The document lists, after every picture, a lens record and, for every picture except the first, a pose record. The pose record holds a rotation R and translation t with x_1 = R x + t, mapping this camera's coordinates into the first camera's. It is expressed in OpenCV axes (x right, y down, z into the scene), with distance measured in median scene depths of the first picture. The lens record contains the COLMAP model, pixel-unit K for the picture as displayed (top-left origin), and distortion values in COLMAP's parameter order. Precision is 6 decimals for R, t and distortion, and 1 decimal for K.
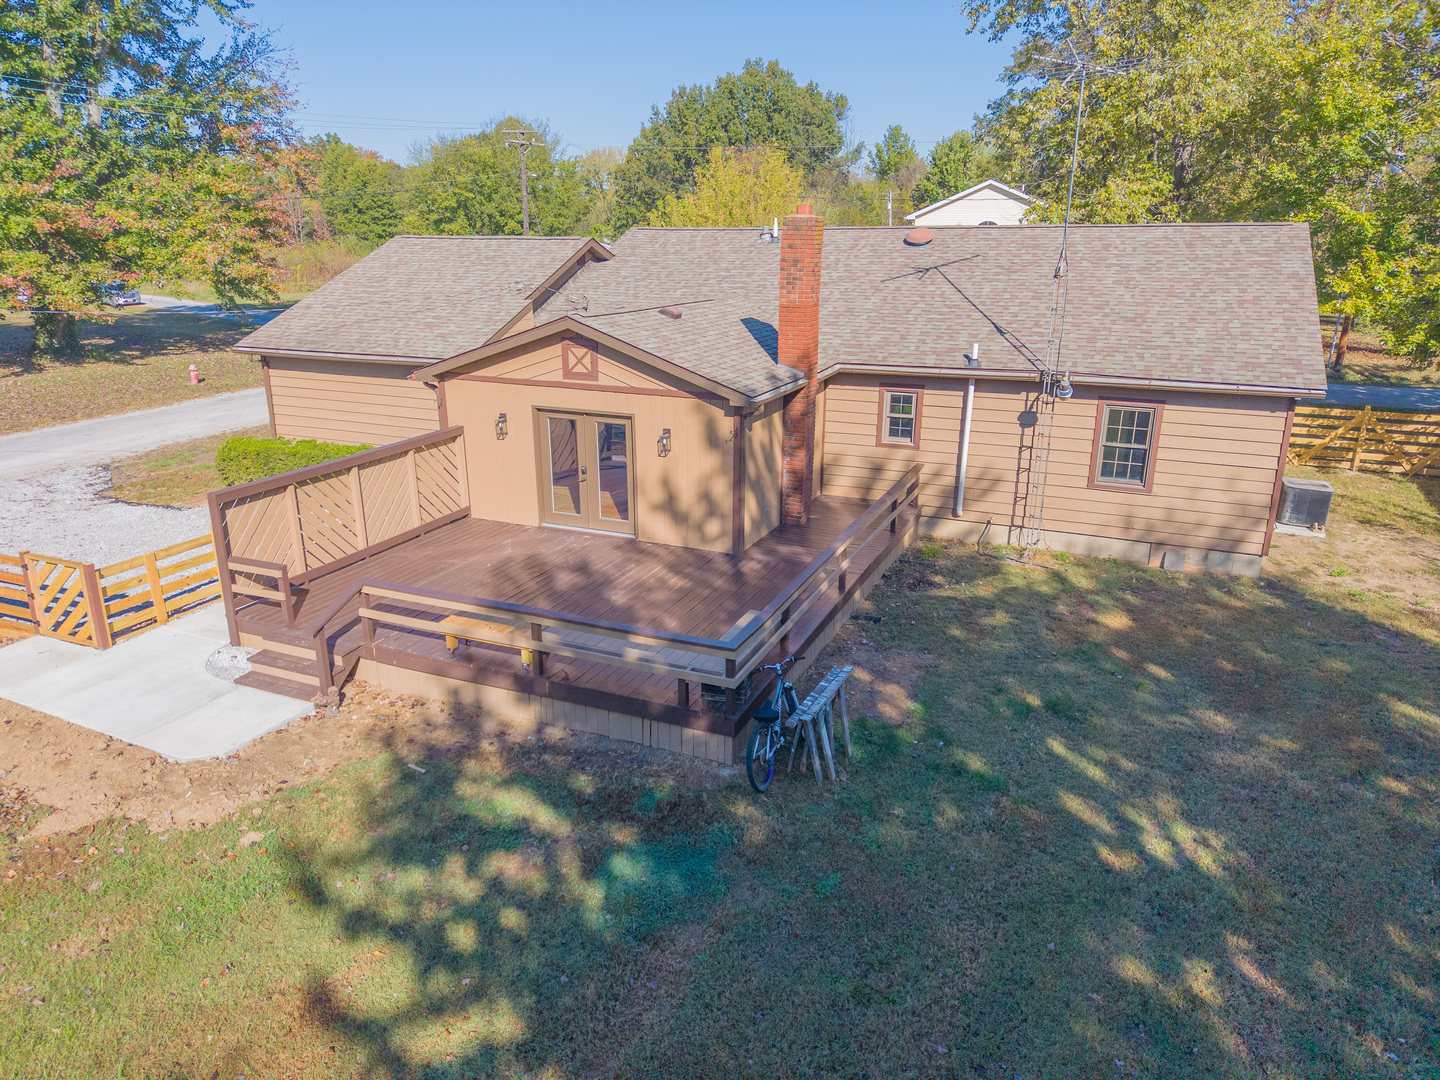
lens RADIAL K [[953.5, 0, 720.0], [0, 953.5, 540.0], [0, 0, 1]] dist [0.032603, -0.028422]
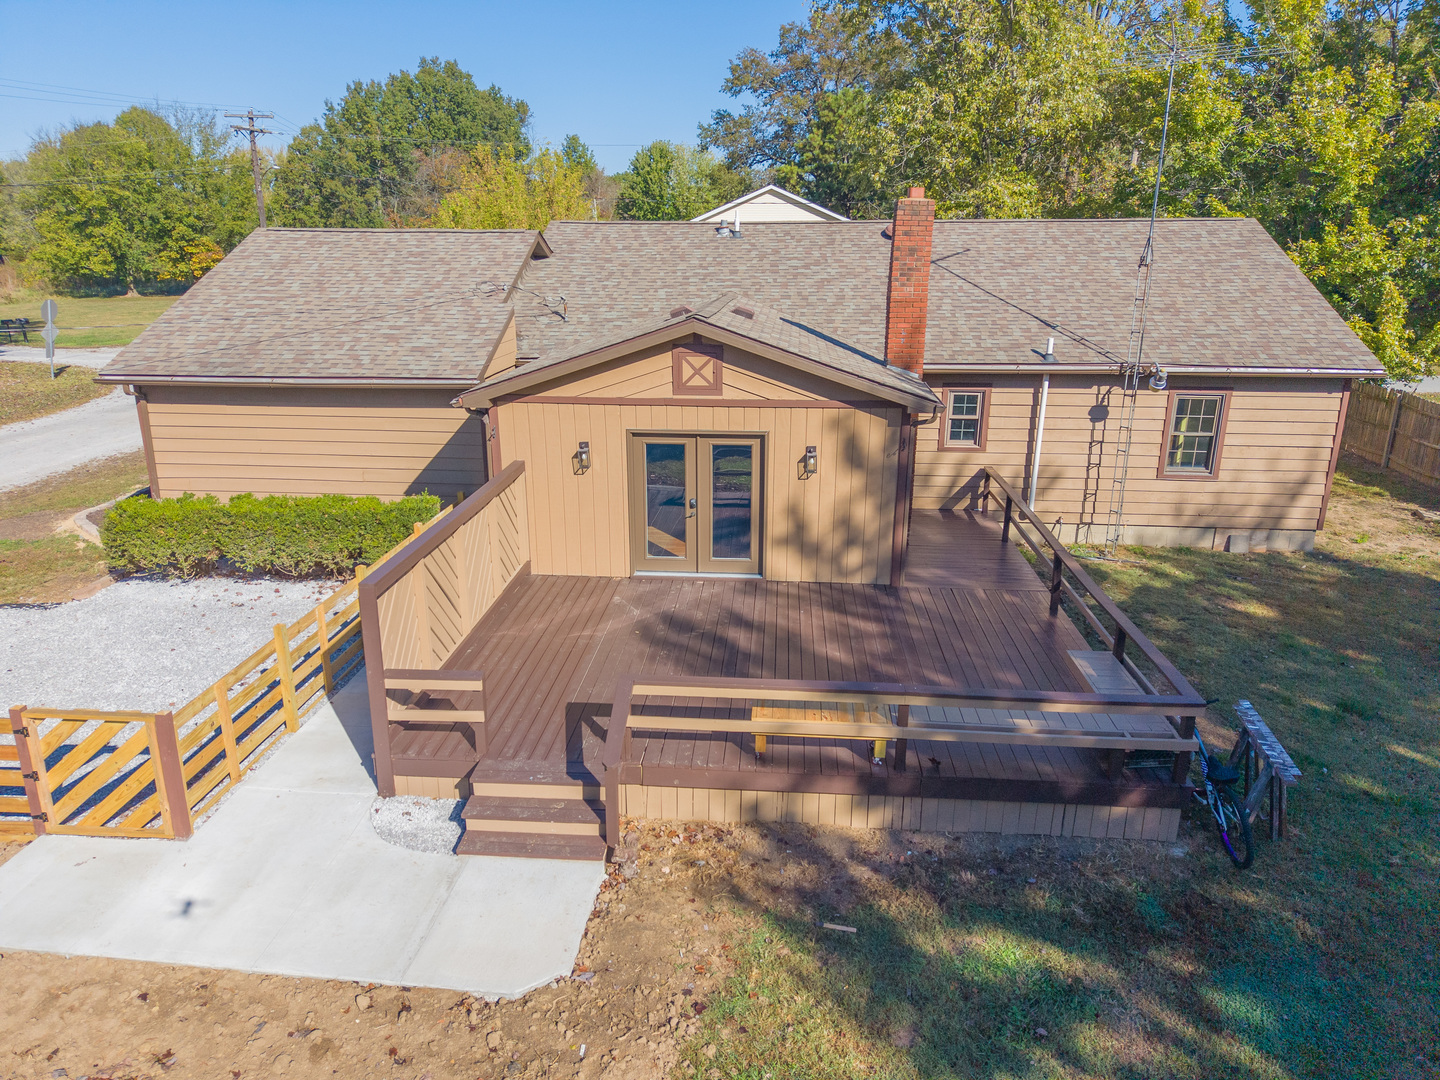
lens RADIAL K [[953.5, 0, 720.0], [0, 953.5, 540.0], [0, 0, 1]] dist [0.032603, -0.028422]
pose [[0.944711, -0.096340, 0.313433, -0.375615], [0.099374, 0.995030, 0.006321, -0.043723], [-0.312484, 0.025175, 0.949589, 0.203267]]
